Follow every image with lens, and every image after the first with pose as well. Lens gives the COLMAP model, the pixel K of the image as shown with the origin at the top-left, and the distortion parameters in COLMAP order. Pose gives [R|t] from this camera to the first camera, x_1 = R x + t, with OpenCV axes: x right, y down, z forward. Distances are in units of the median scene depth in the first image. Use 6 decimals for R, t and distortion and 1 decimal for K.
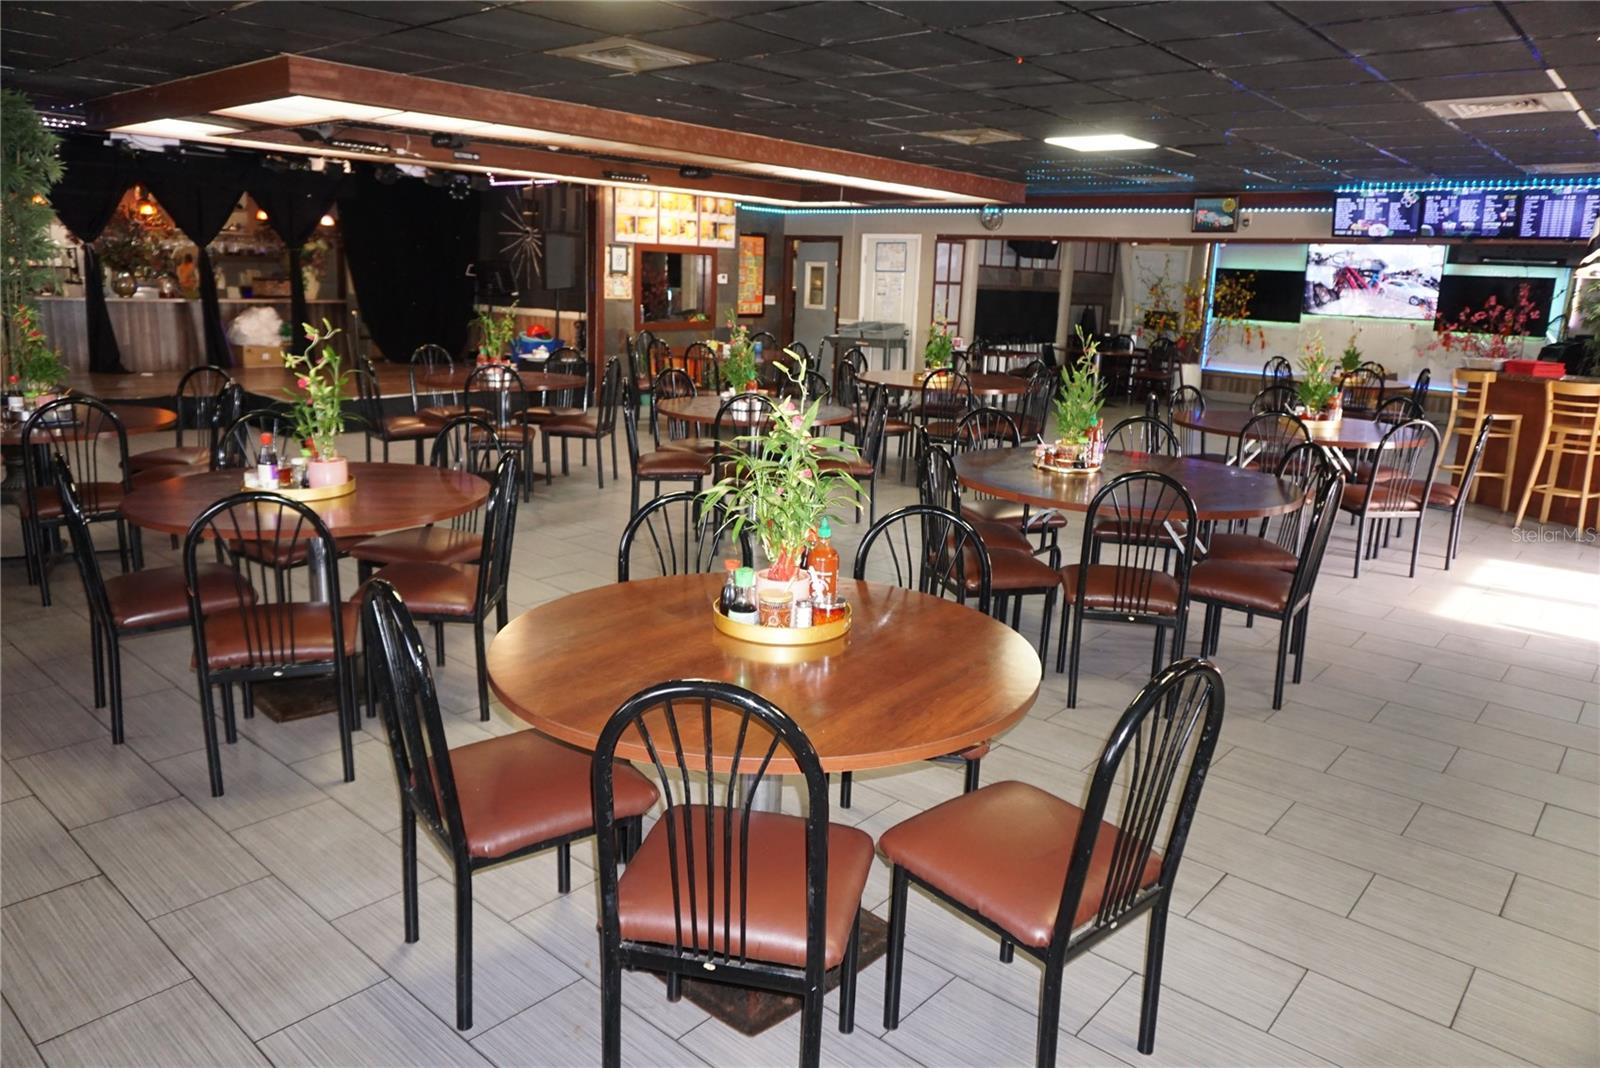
lens RADIAL K [[1072.5, 0, 804.4], [0, 1072.5, 516.6], [0, 0, 1]] dist [-0.043005, 0.028291]
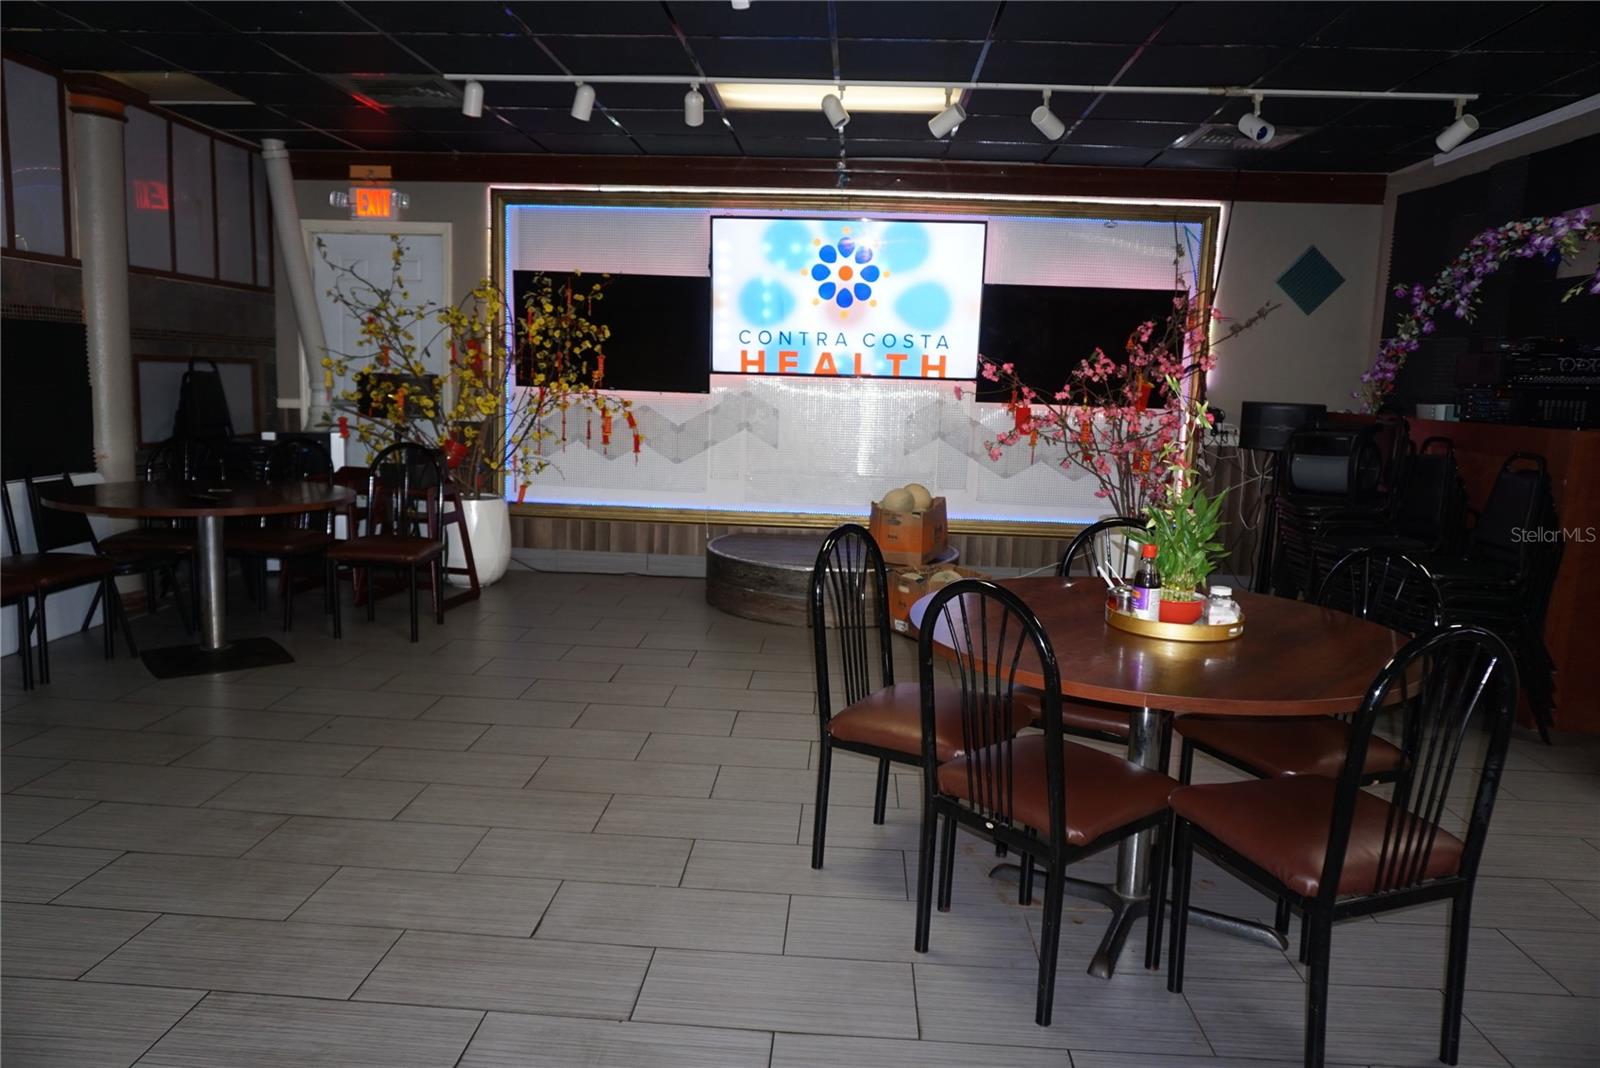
lens RADIAL K [[1072.5, 0, 791.8], [0, 1072.5, 525.3], [0, 0, 1]] dist [-0.043005, 0.028291]
pose [[0.794594, -0.097030, 0.599338, 0.205885], [0.130817, 0.991322, -0.012945, -0.110266], [-0.592881, 0.088690, 0.800391, 0.590646]]
